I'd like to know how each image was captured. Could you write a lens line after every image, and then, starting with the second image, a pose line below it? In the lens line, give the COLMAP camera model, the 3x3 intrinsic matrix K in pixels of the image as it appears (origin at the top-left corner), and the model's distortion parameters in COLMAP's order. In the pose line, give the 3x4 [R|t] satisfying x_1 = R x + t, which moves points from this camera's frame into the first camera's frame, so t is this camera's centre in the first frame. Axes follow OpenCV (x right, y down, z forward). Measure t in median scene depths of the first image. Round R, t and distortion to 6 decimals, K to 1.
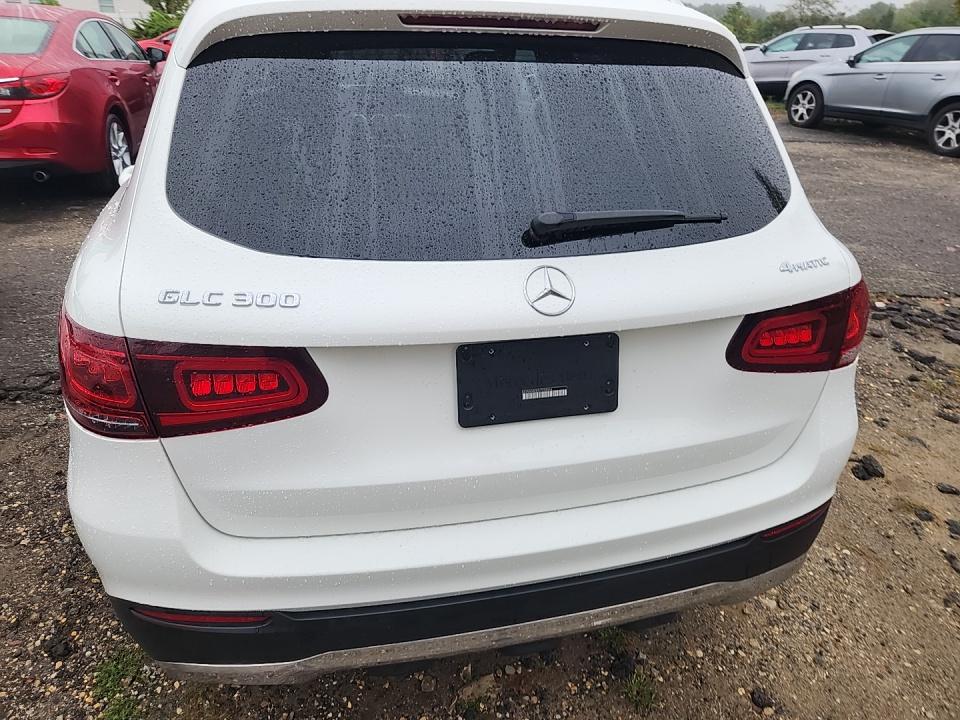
lens RADIAL K [[708.8, 0, 502.6], [0, 708.8, 359.3], [0, 0, 1]] dist [0.109439, -0.153689]
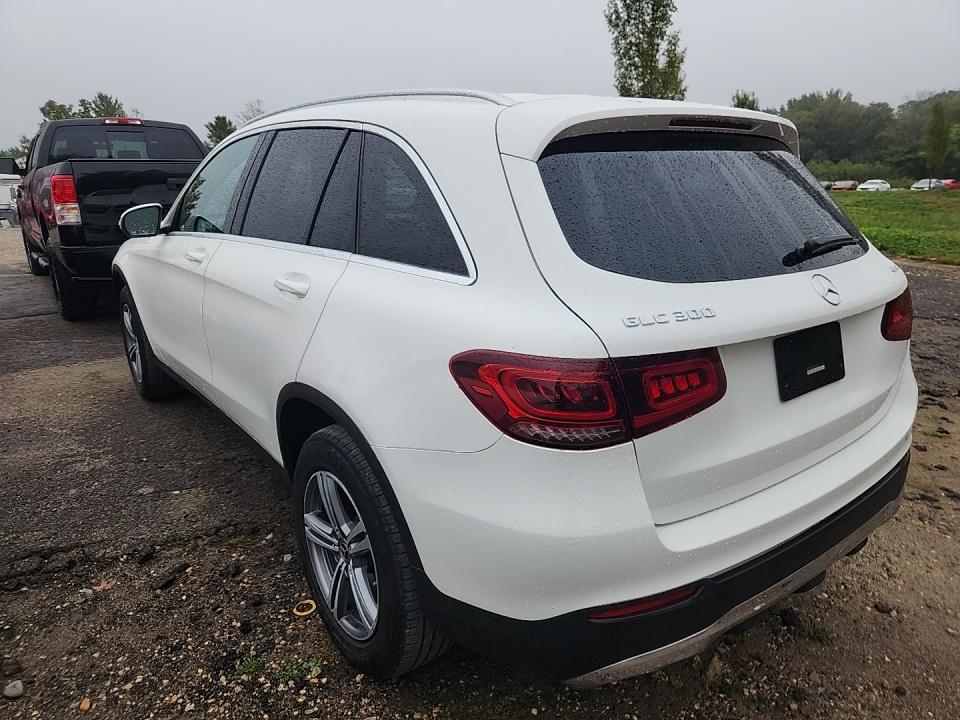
lens RADIAL K [[708.8, 0, 502.6], [0, 708.8, 359.3], [0, 0, 1]] dist [0.109439, -0.153689]
pose [[0.900048, -0.147524, 0.410061, -1.081619], [0.221124, 0.965429, -0.138025, 0.090571], [-0.375523, 0.214903, 0.901554, -0.029756]]
